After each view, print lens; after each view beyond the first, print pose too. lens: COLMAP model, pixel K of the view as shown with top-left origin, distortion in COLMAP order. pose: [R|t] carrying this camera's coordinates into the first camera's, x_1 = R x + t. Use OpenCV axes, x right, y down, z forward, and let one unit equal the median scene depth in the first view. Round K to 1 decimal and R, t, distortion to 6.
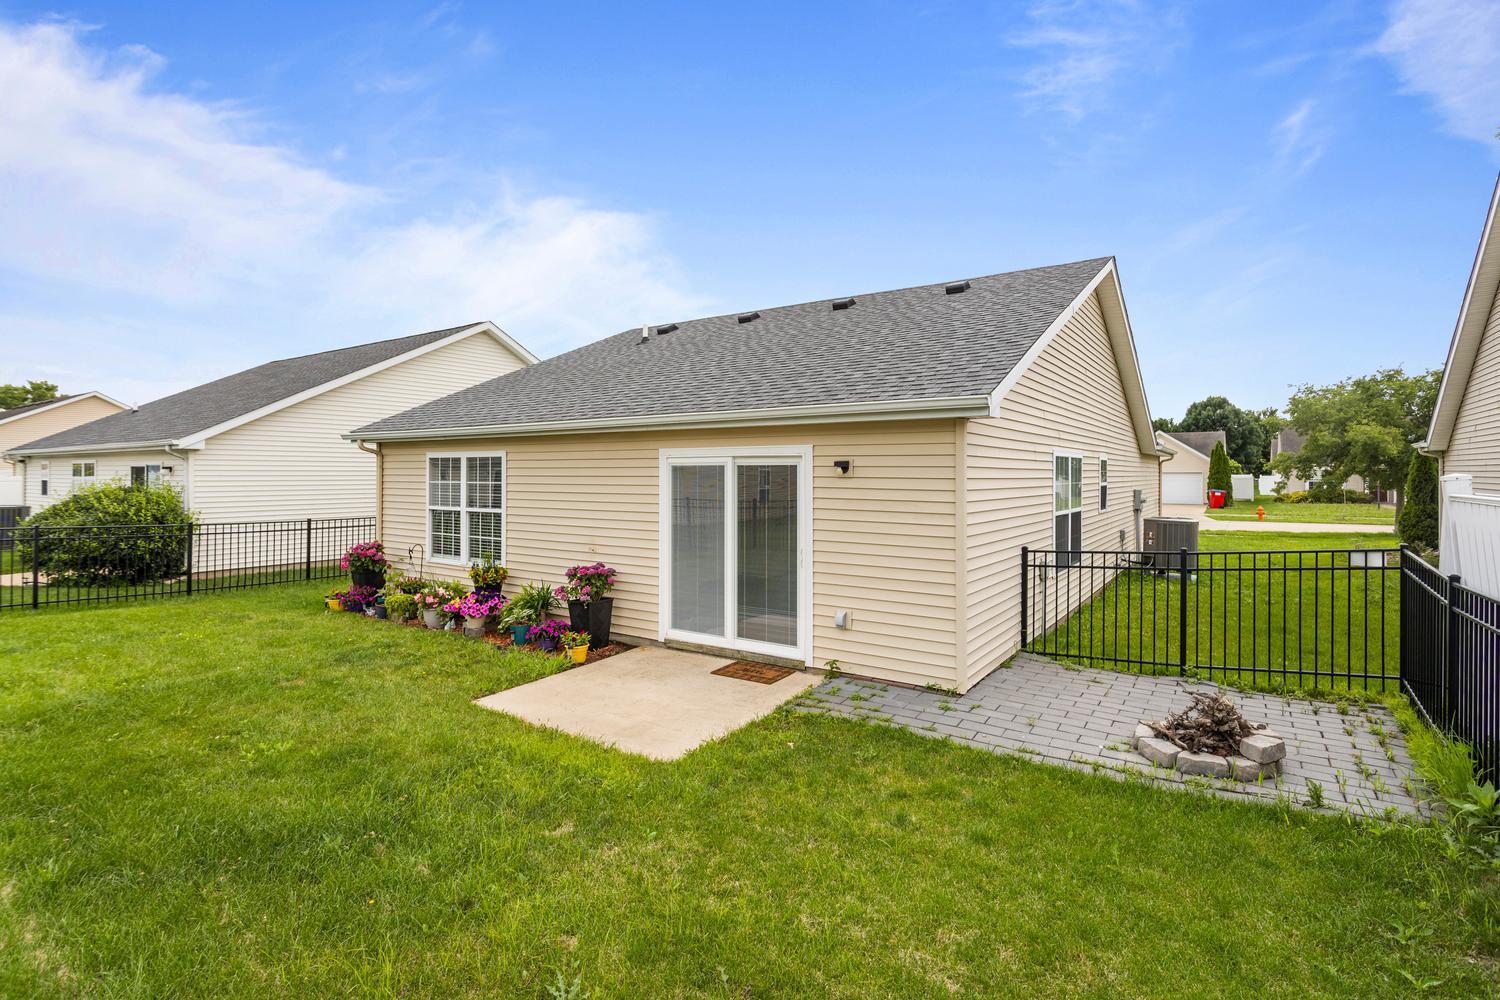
lens RADIAL K [[731.3, 0, 733.4], [0, 731.3, 472.6], [0, 0, 1]] dist [0.000208, 0.002045]
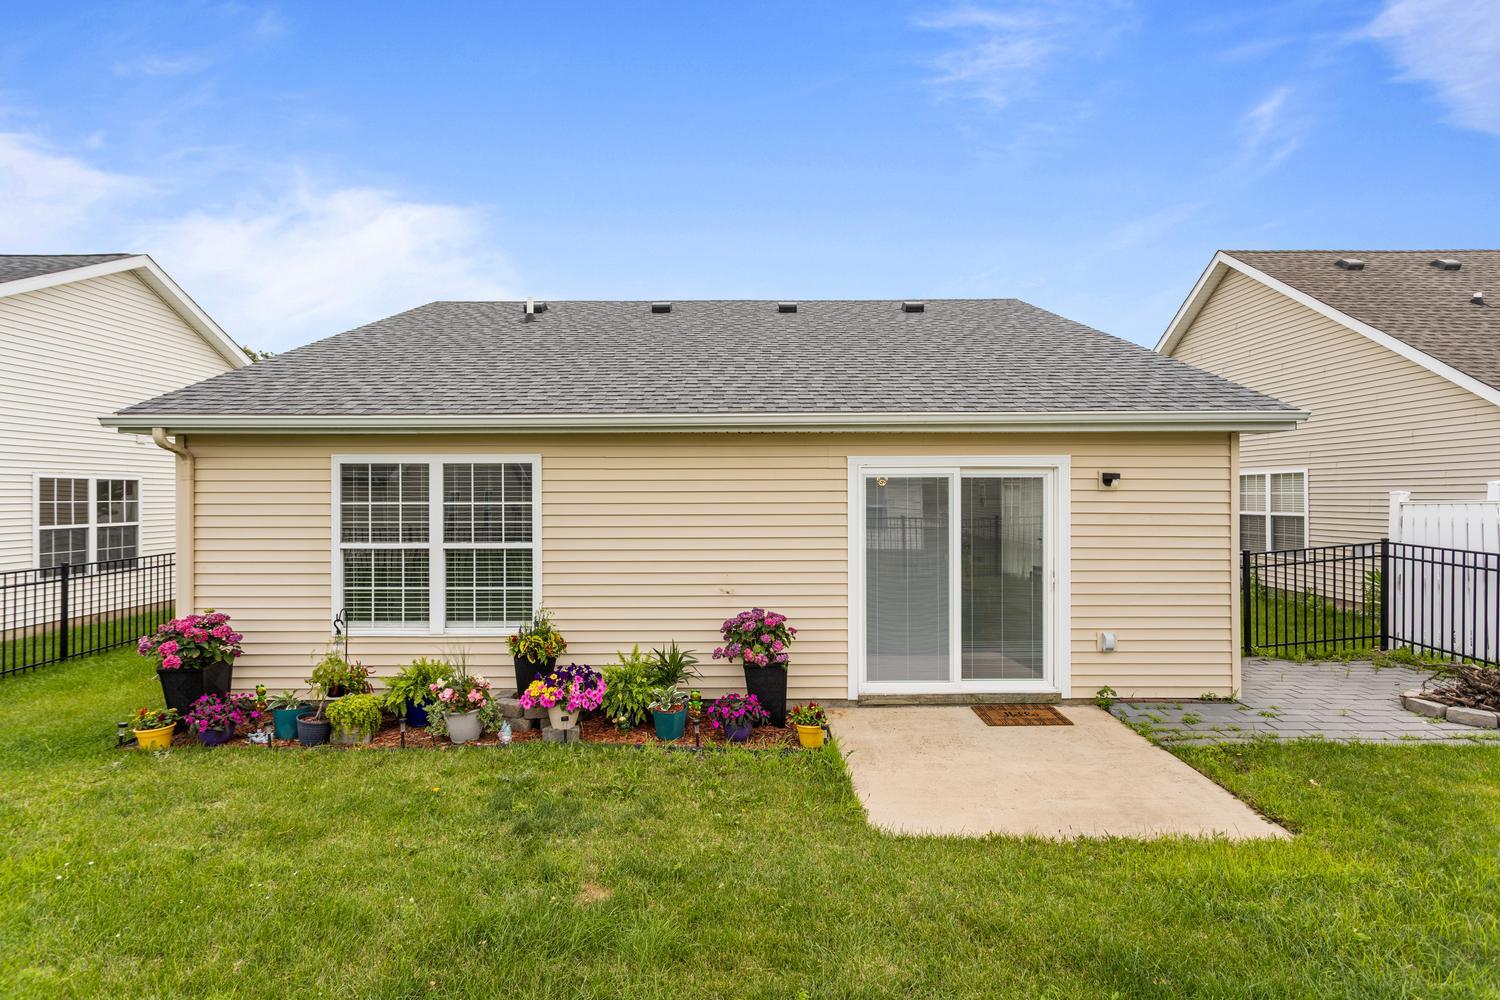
lens RADIAL K [[731.3, 0, 745.8], [0, 731.3, 500.9], [0, 0, 1]] dist [0.000208, 0.002045]
pose [[0.819763, -0.007127, 0.572659, -0.607622], [0.003341, 0.999965, 0.007664, 0.008788], [-0.572694, -0.004369, 0.819758, 0.394722]]
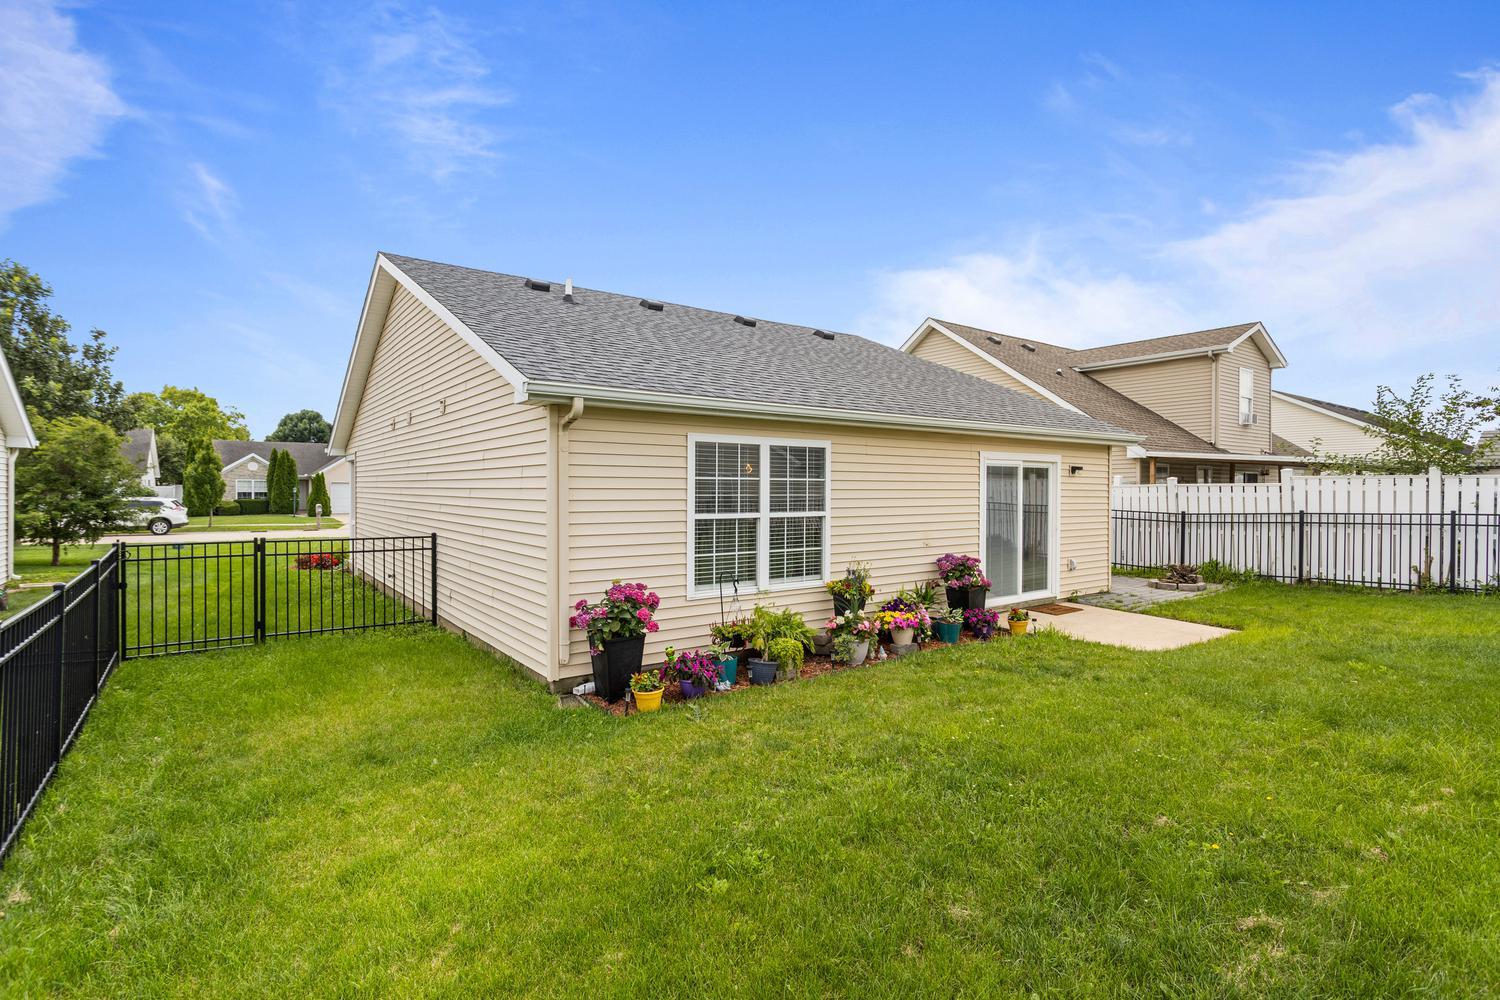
lens RADIAL K [[731.3, 0, 752.7], [0, 731.3, 500.5], [0, 0, 1]] dist [0.000208, 0.002045]
pose [[0.310885, -0.016426, 0.950306, -1.277186], [-0.002980, 0.999829, 0.018257, 0.025662], [-0.950443, -0.008508, 0.310782, 0.930268]]
